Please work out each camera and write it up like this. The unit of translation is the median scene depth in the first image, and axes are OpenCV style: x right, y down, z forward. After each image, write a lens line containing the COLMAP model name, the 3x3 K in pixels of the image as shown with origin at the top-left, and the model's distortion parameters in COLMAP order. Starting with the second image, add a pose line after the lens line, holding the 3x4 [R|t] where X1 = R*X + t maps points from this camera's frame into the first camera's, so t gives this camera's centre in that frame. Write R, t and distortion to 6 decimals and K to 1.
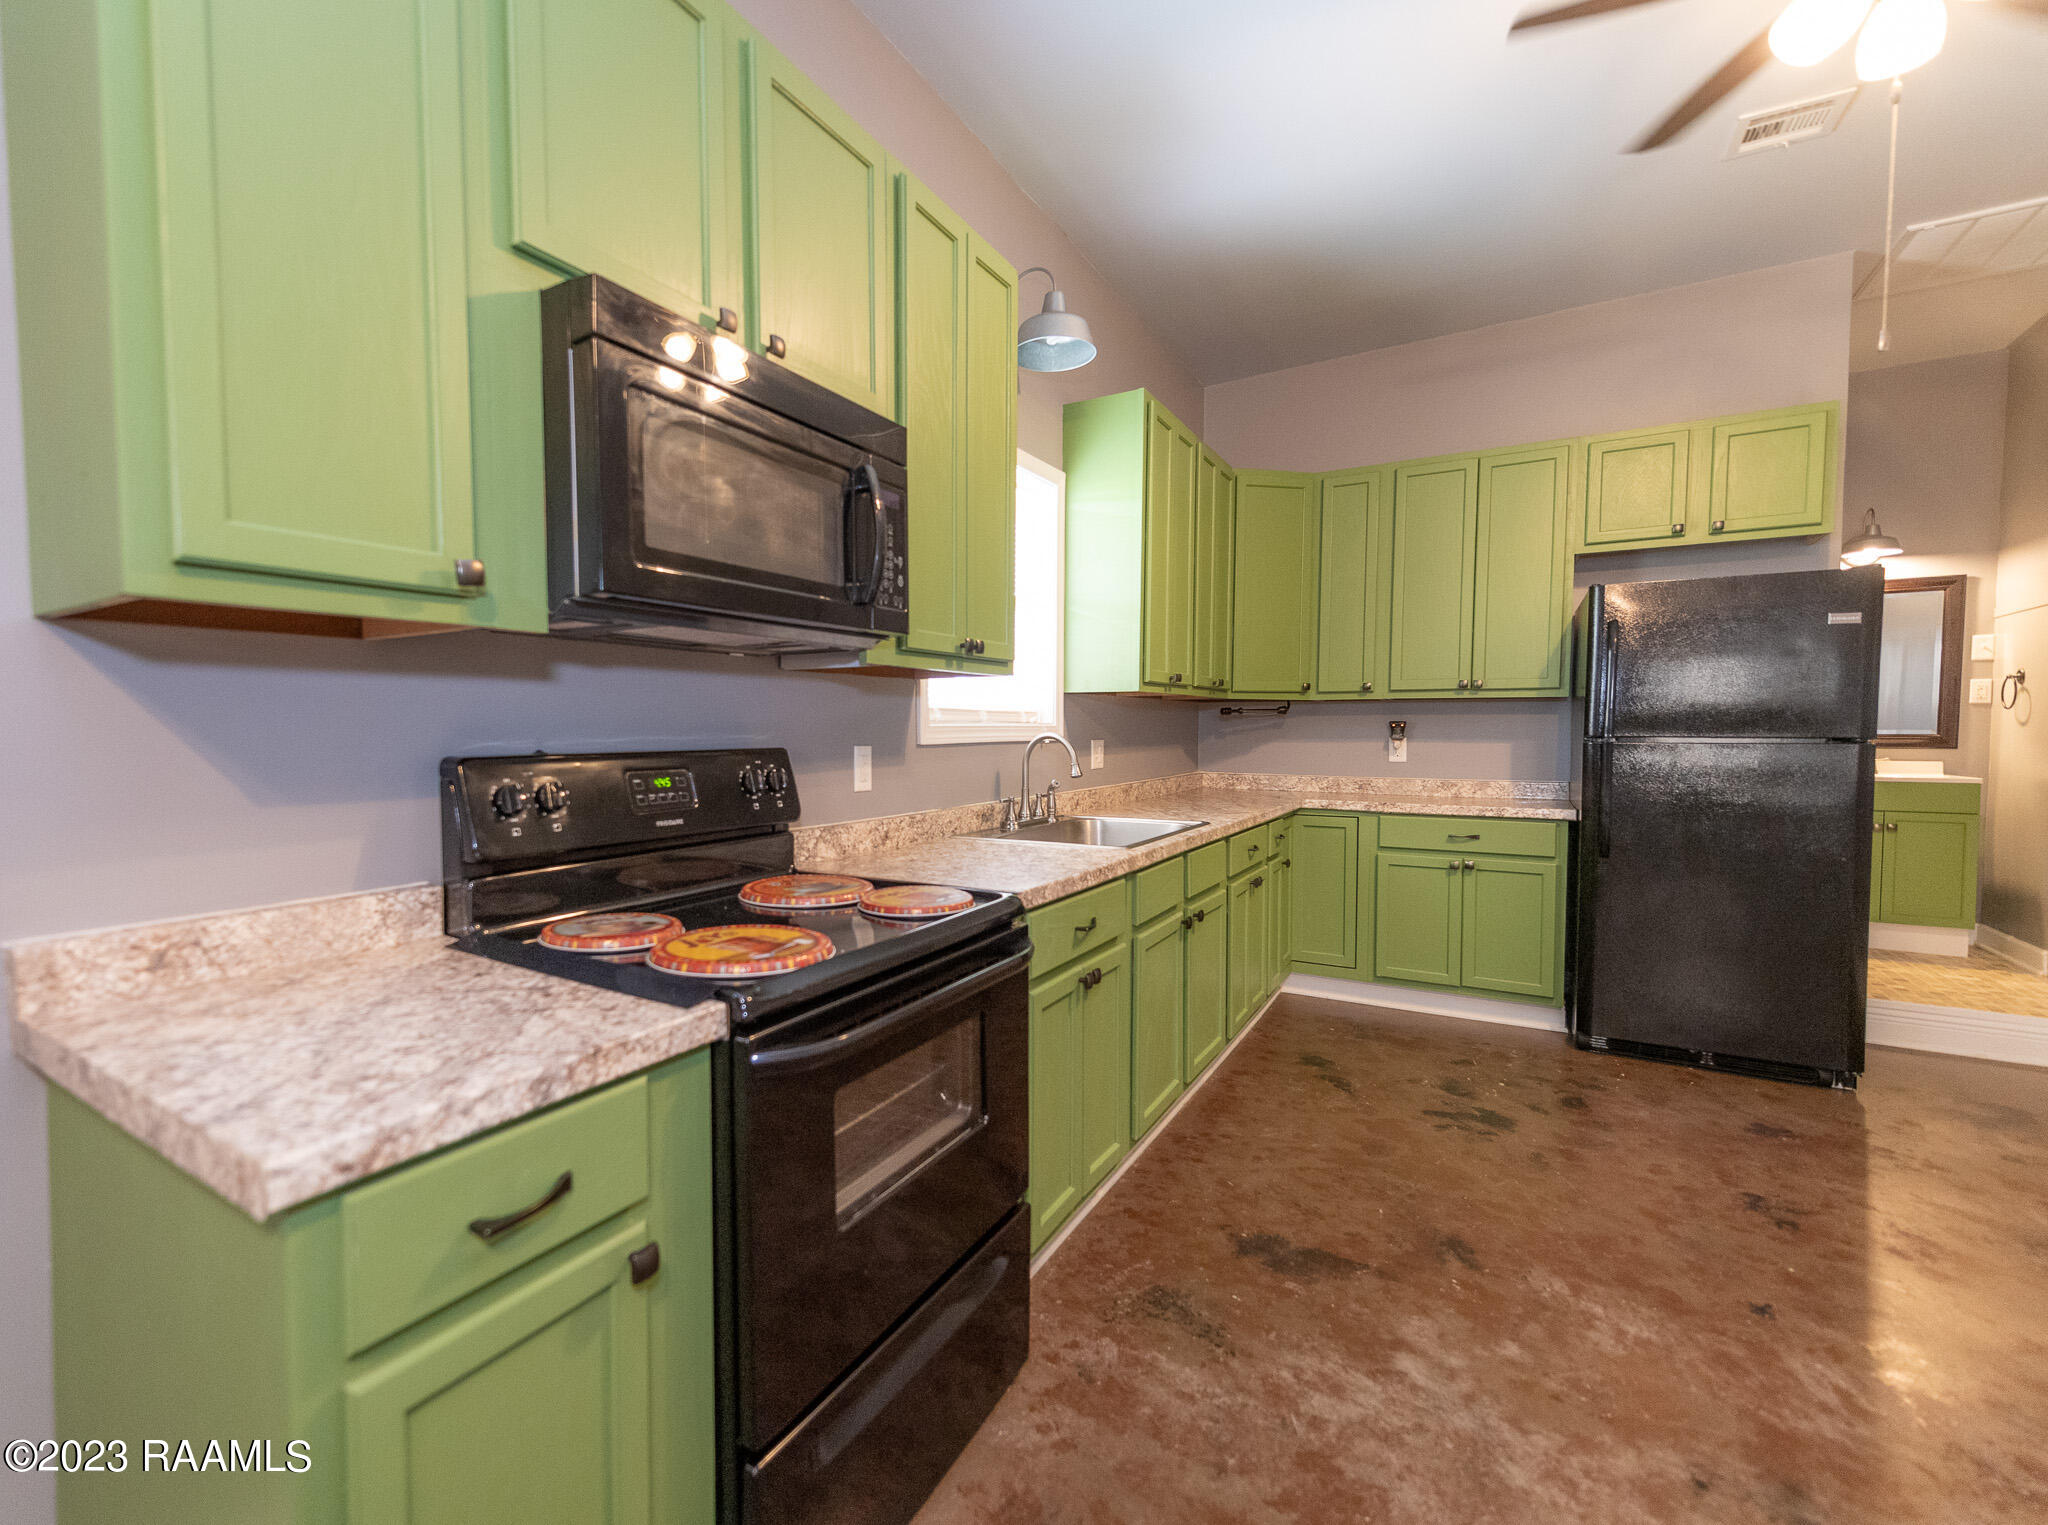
lens RADIAL K [[926.3, 0, 914.2], [0, 926.3, 763.7], [0, 0, 1]] dist [0.017089, -0.007299]
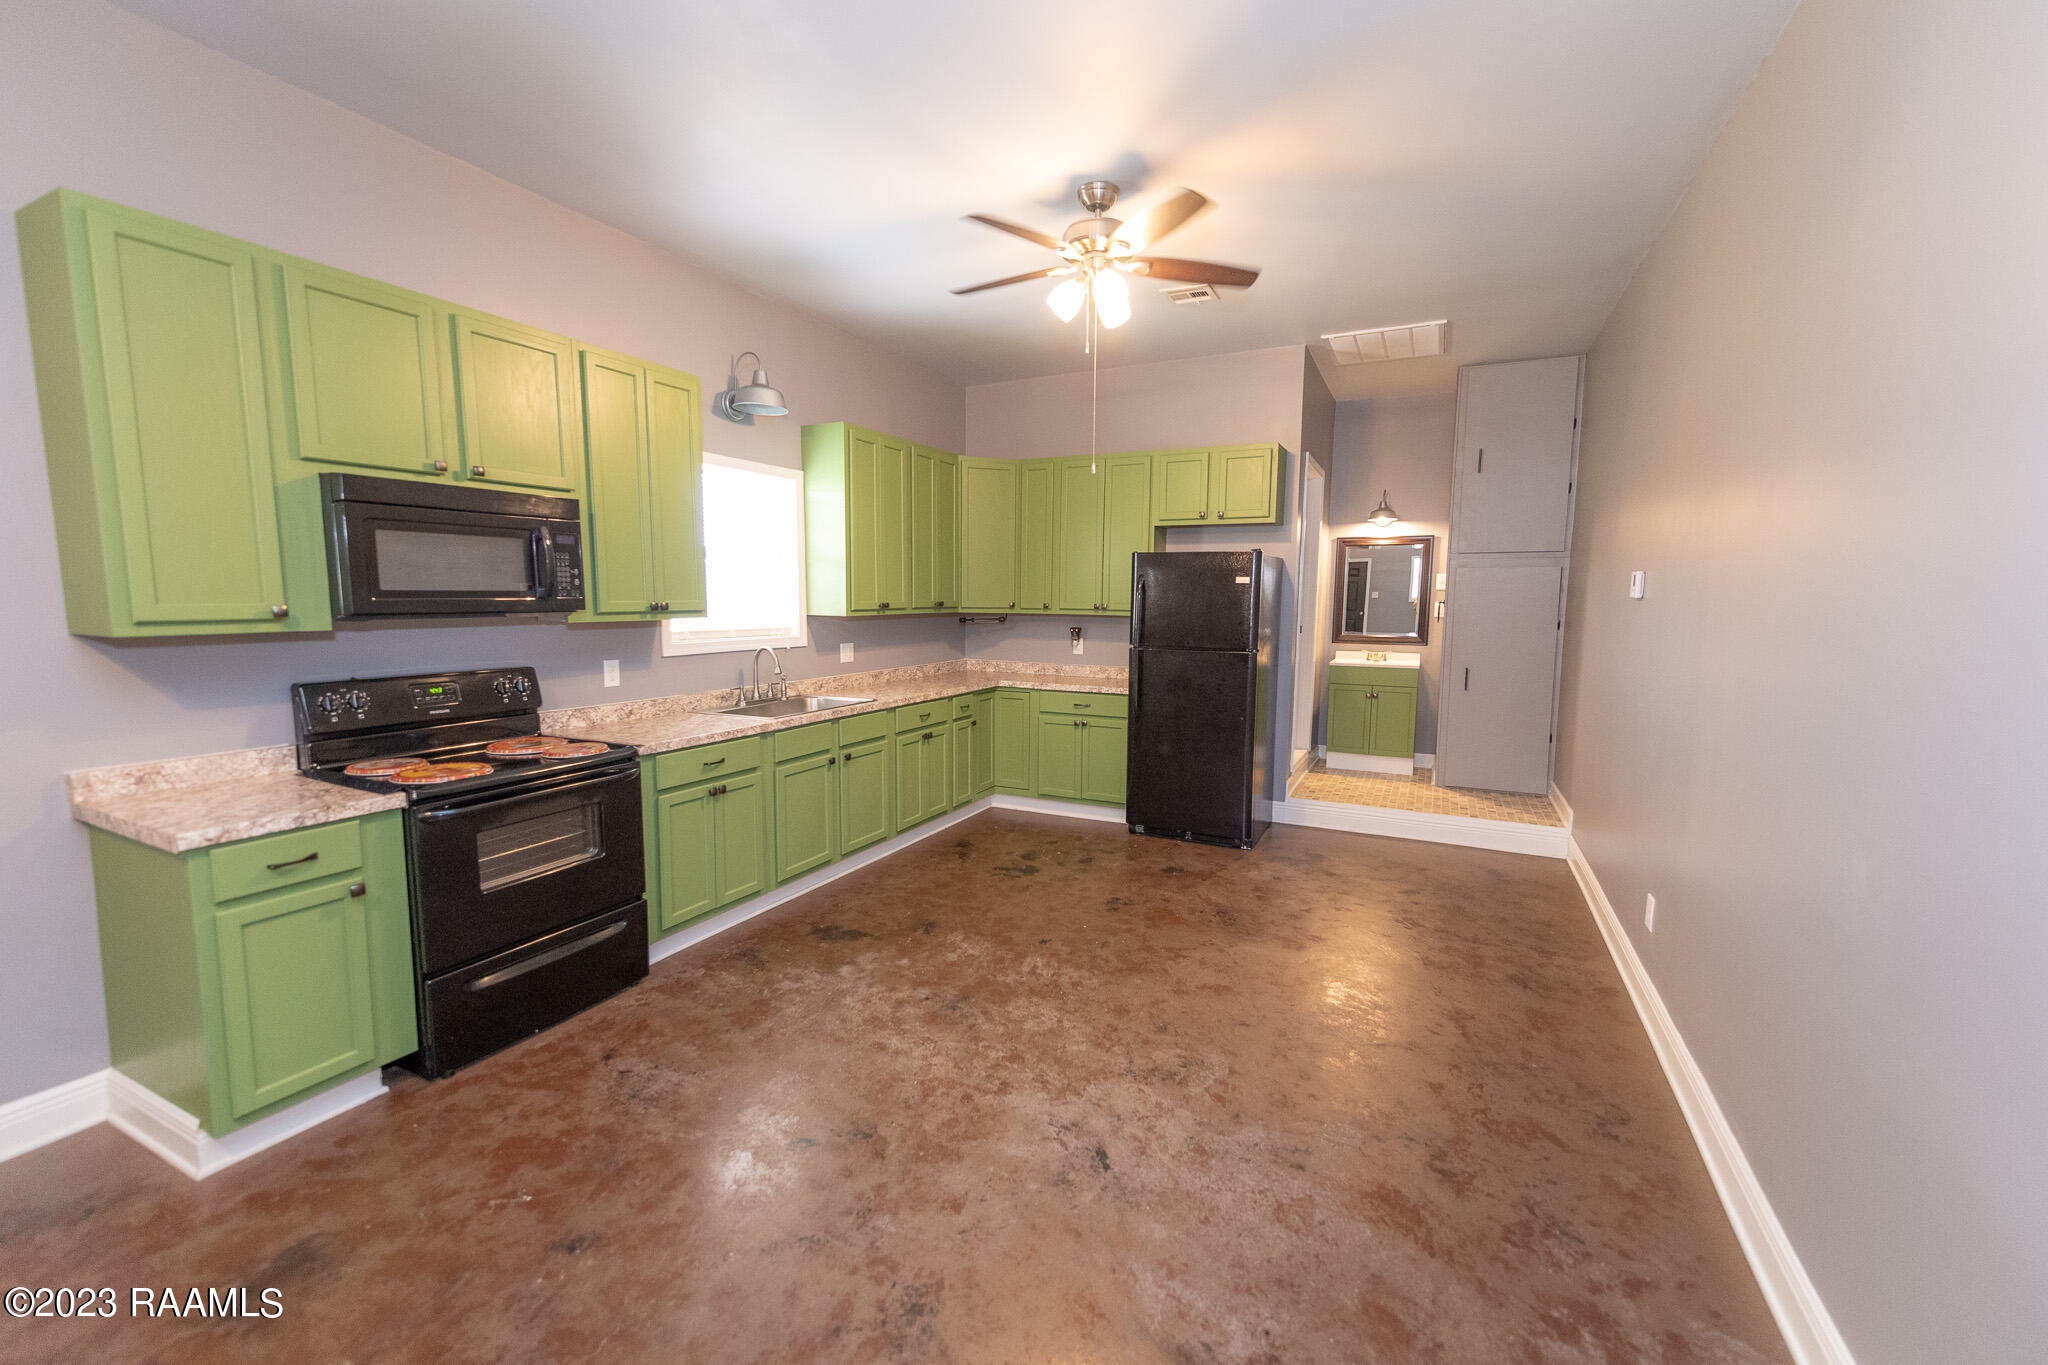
lens RADIAL K [[821.1, 0, 1024.0], [0, 821.1, 682.5], [0, 0, 1]] dist [0.014700, -0.006207]
pose [[0.991837, -0.003437, 0.127465, 0.617929], [-0.004719, 0.997962, 0.063634, -0.095307], [-0.127424, -0.063716, 0.989800, -0.724710]]
